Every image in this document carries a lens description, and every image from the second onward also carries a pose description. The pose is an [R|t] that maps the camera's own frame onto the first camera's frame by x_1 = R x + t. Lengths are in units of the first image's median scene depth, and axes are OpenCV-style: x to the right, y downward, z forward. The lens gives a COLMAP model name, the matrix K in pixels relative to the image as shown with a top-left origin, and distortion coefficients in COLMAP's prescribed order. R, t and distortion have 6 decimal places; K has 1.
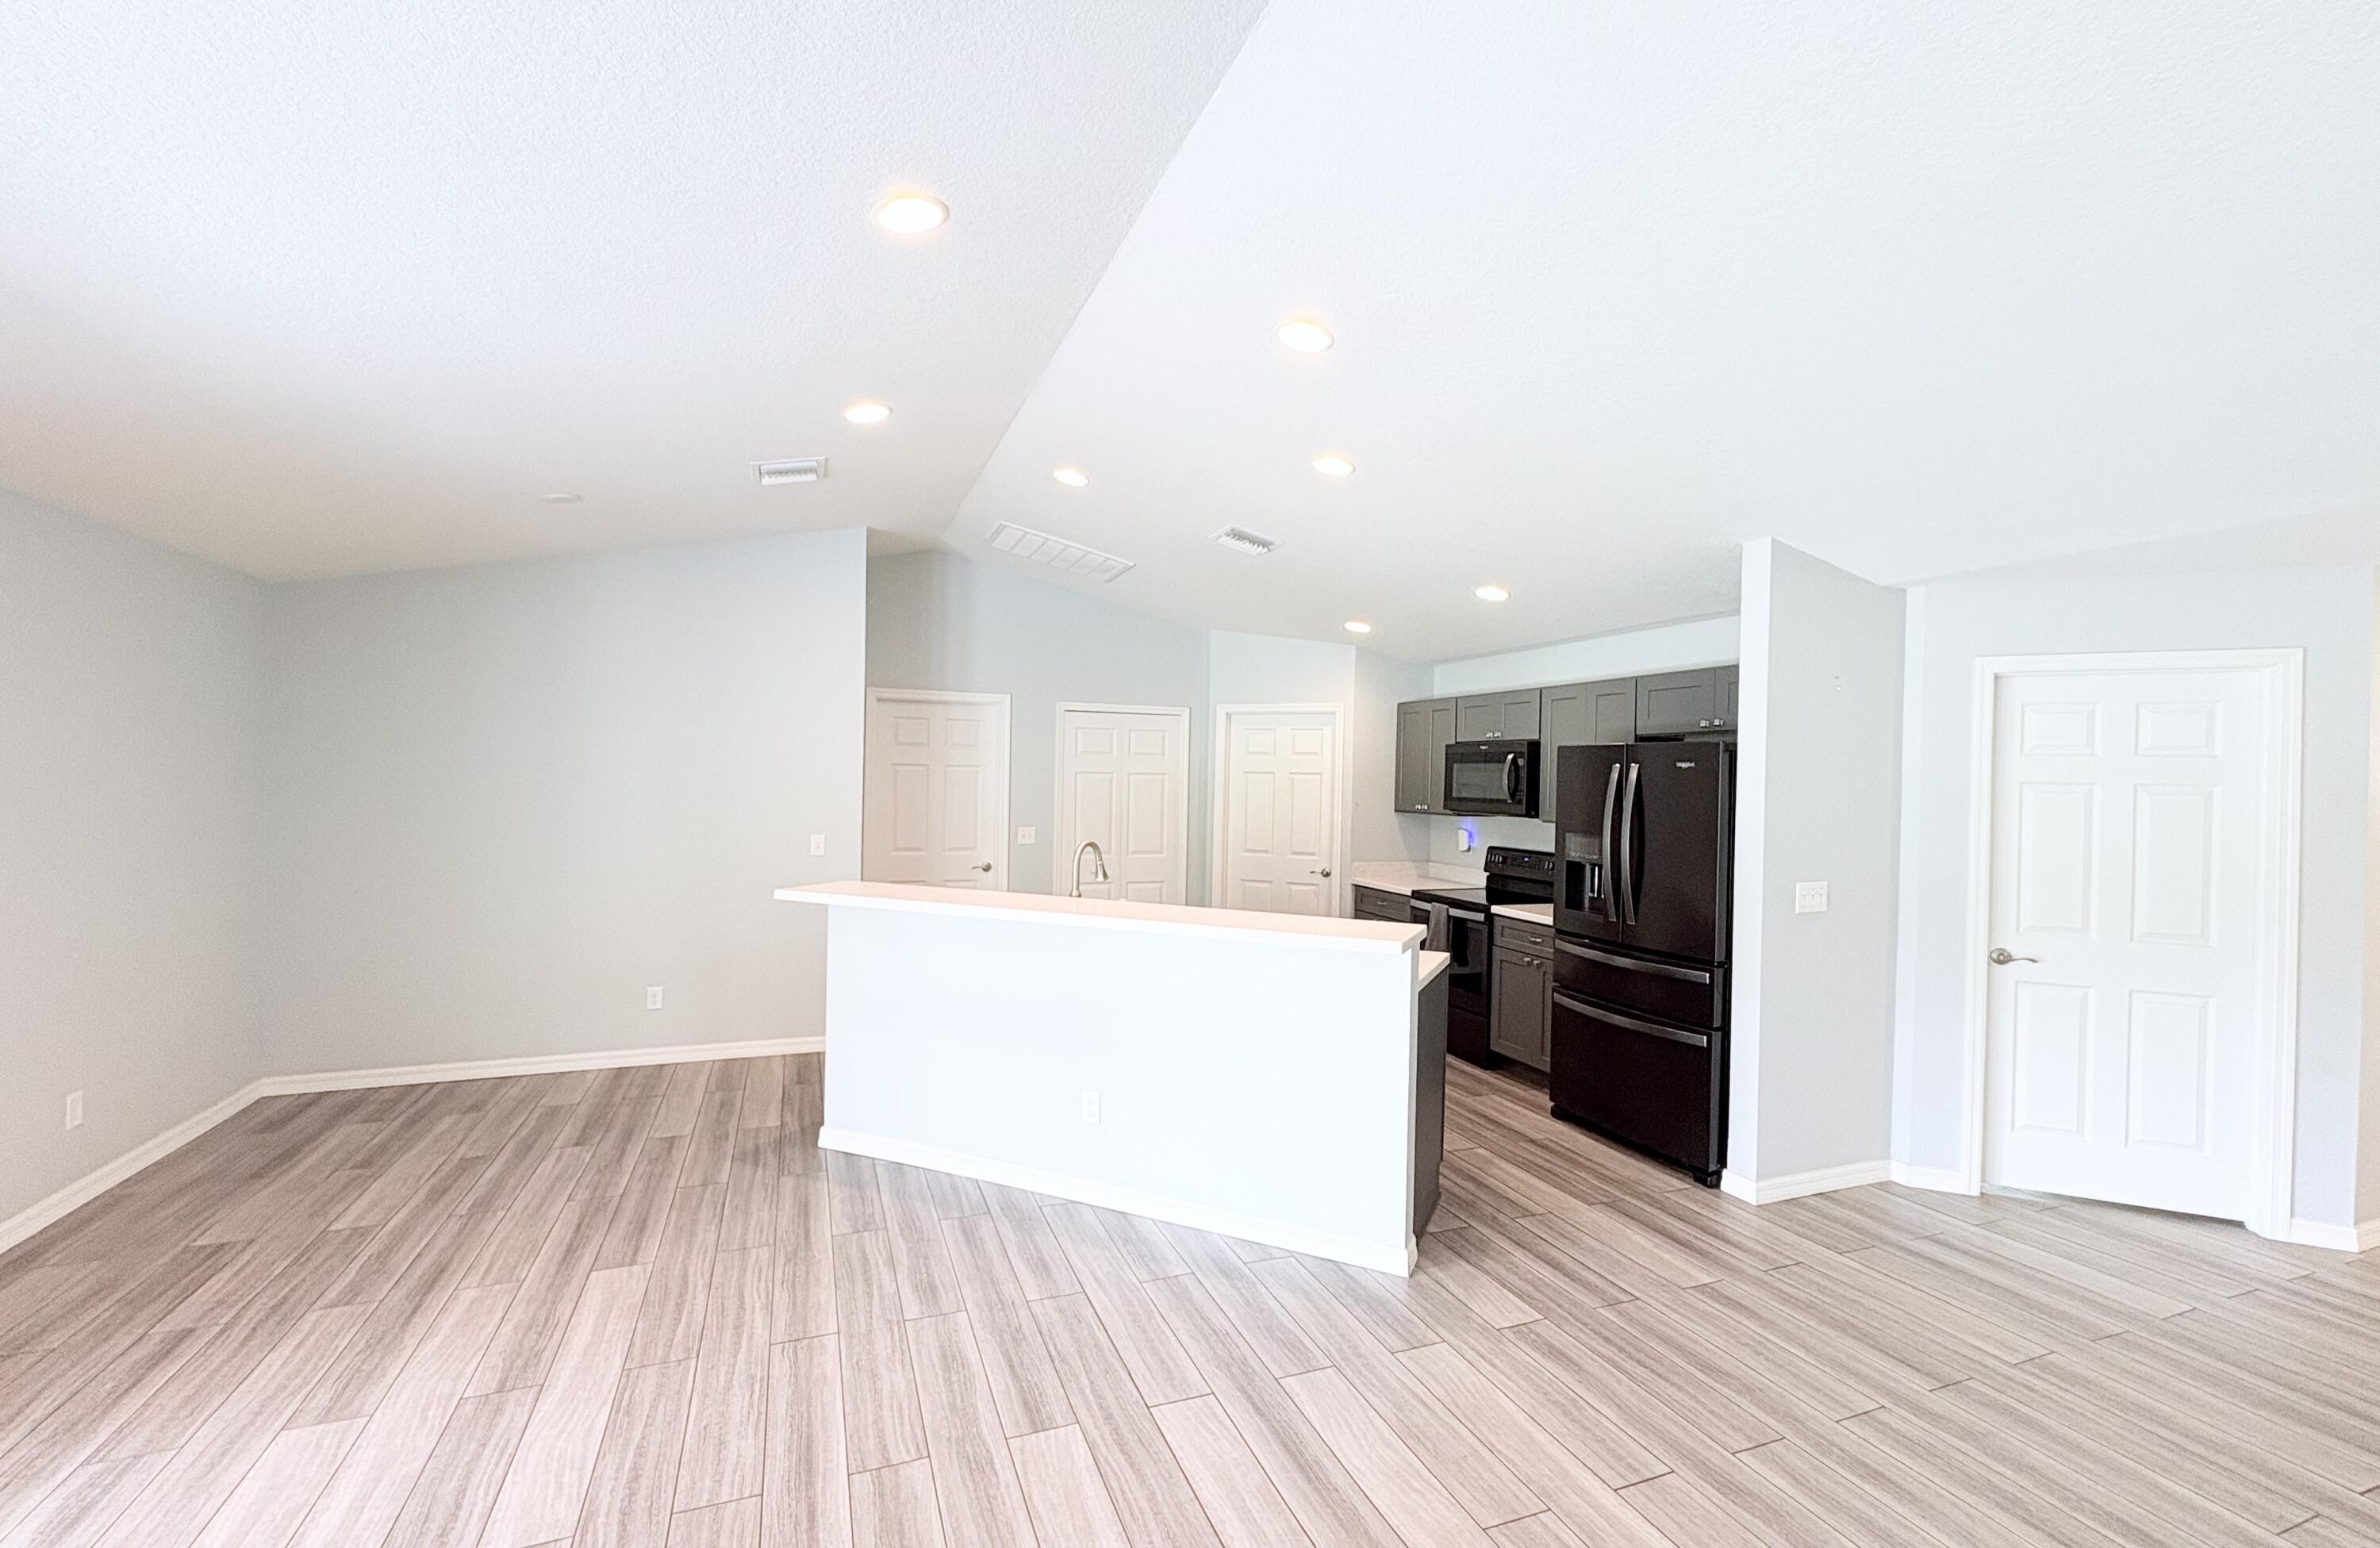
lens RADIAL K [[1011.1, 0, 1188.2], [0, 1011.1, 786.6], [0, 0, 1]] dist [-0.001160, -0.000050]
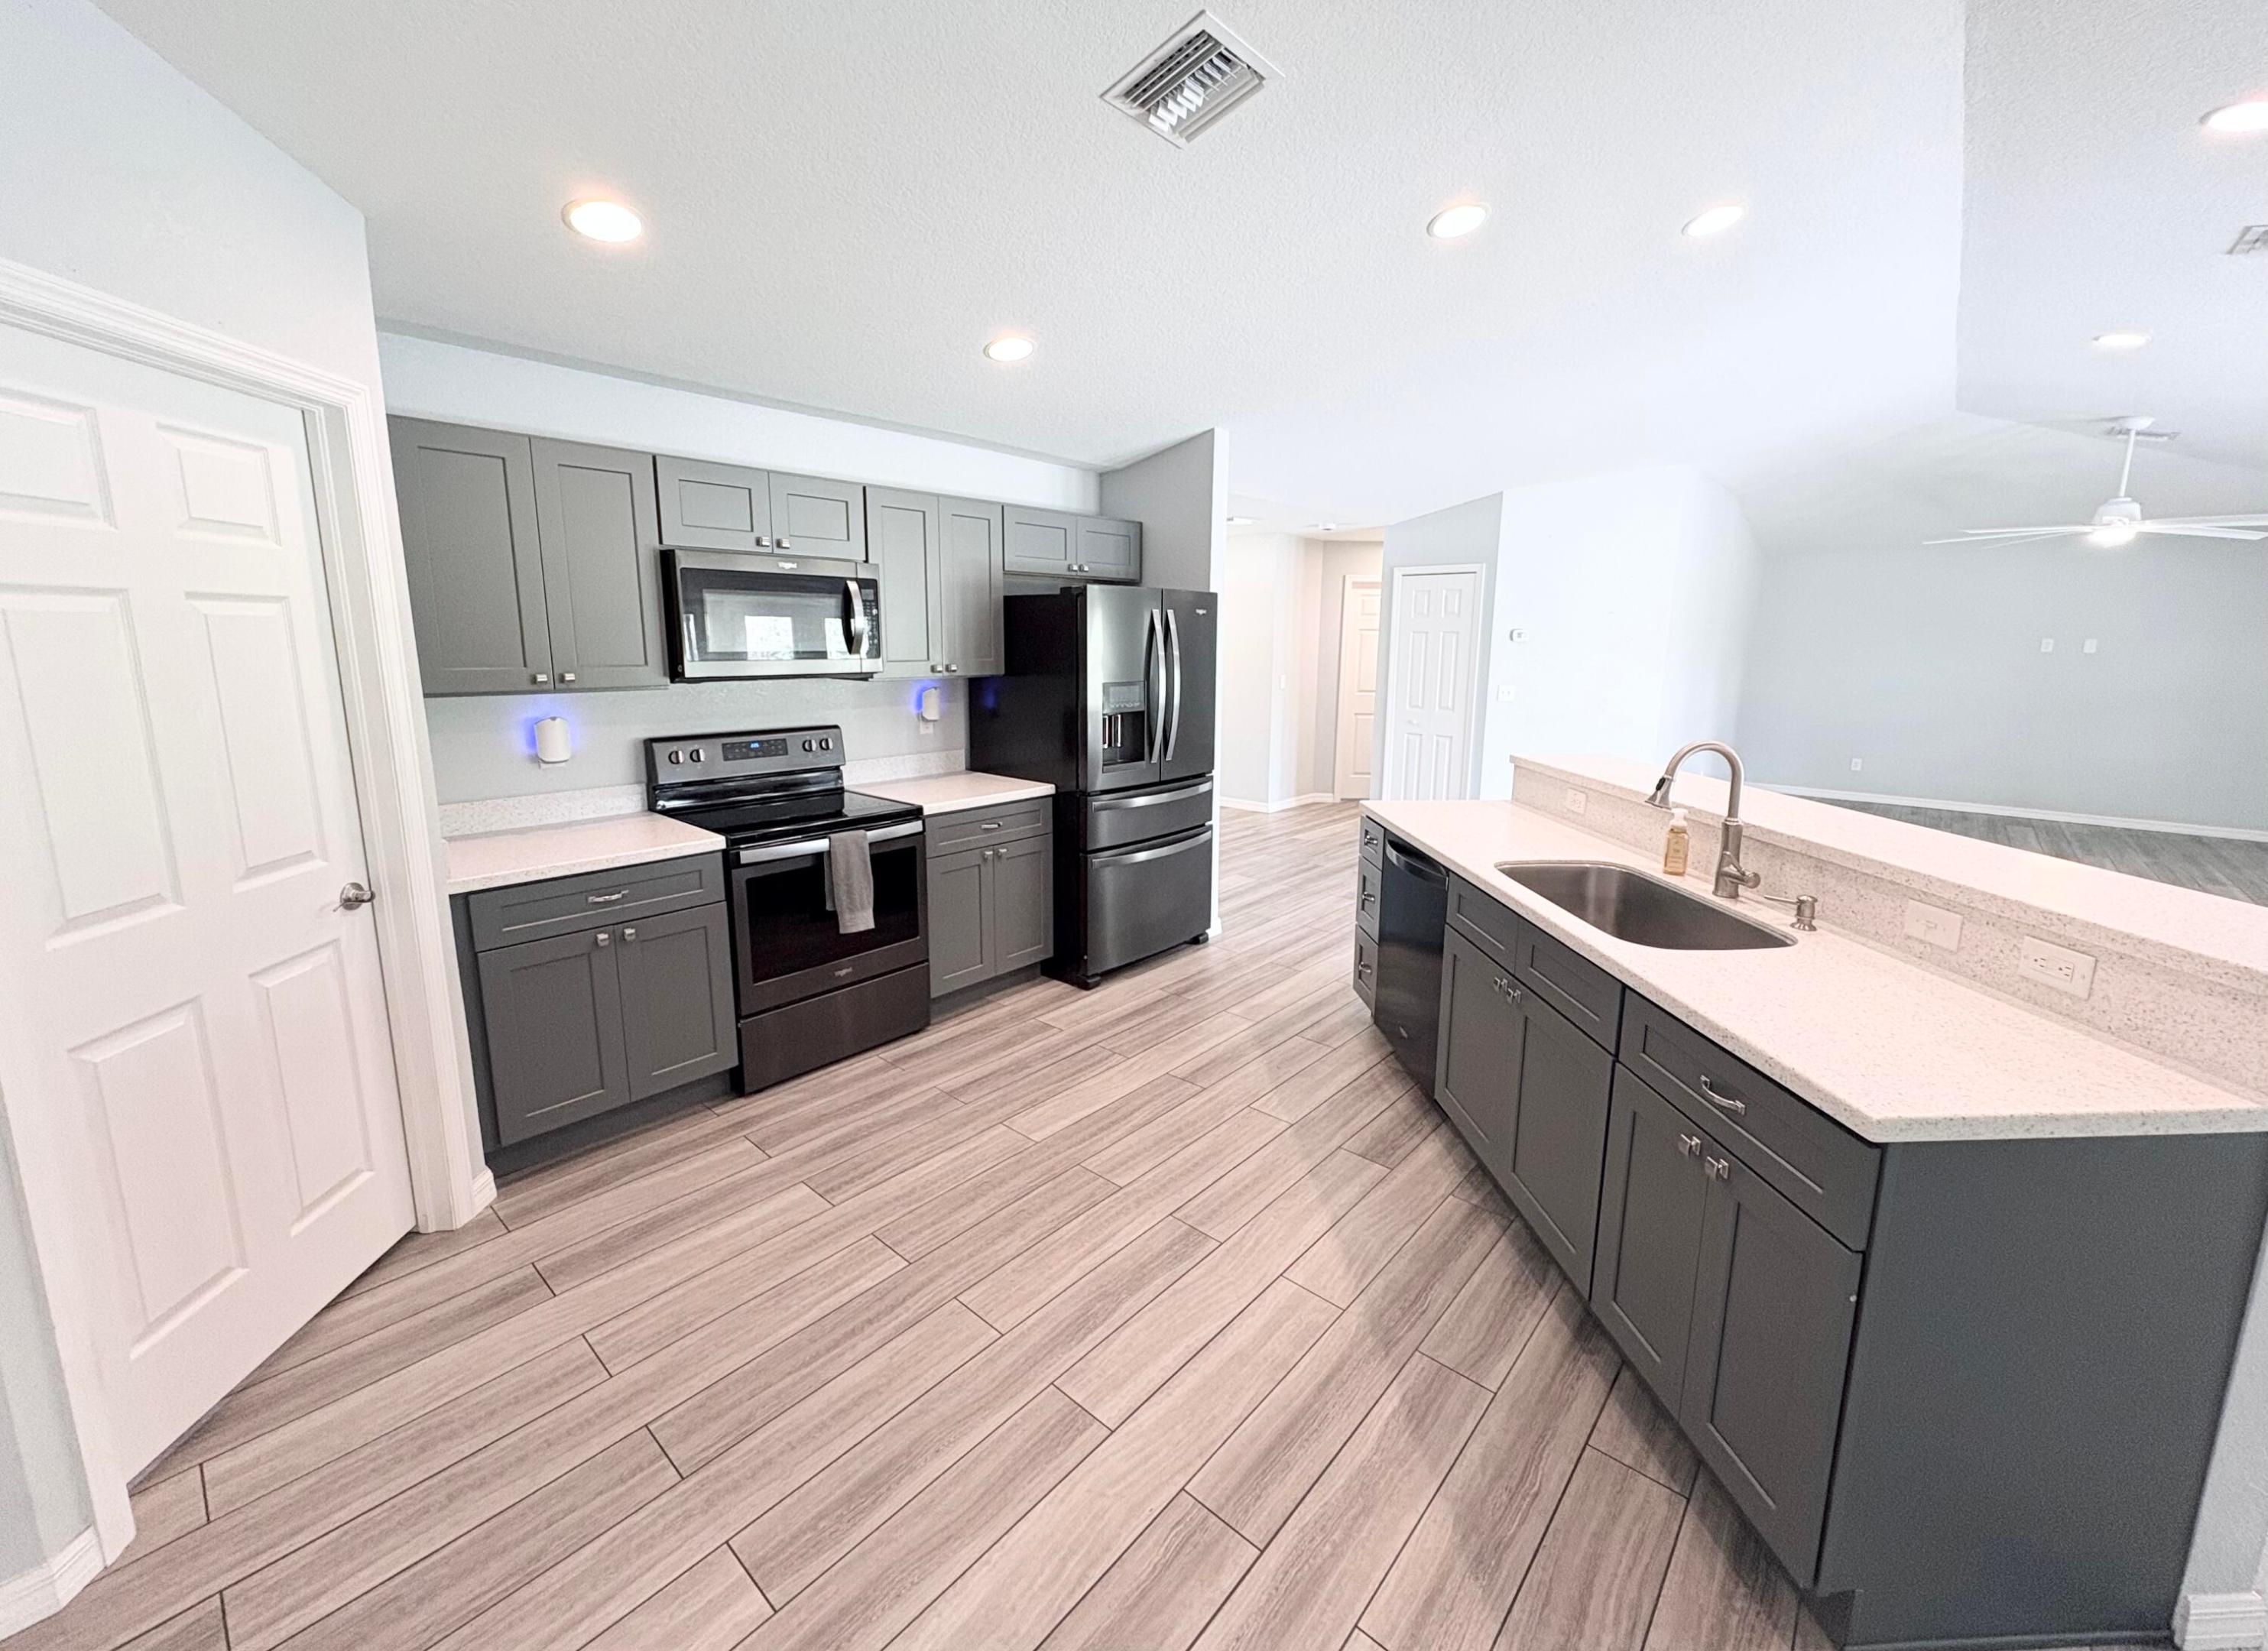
lens RADIAL K [[941.5, 0, 1139.7], [0, 941.5, 797.3], [0, 0, 1]] dist [0.001194, 0.000055]
pose [[-0.475644, -0.184592, 0.860052, -0.395285], [-0.015628, 0.979353, 0.201555, -0.023598], [-0.879499, 0.082427, -0.468708, 1.431235]]
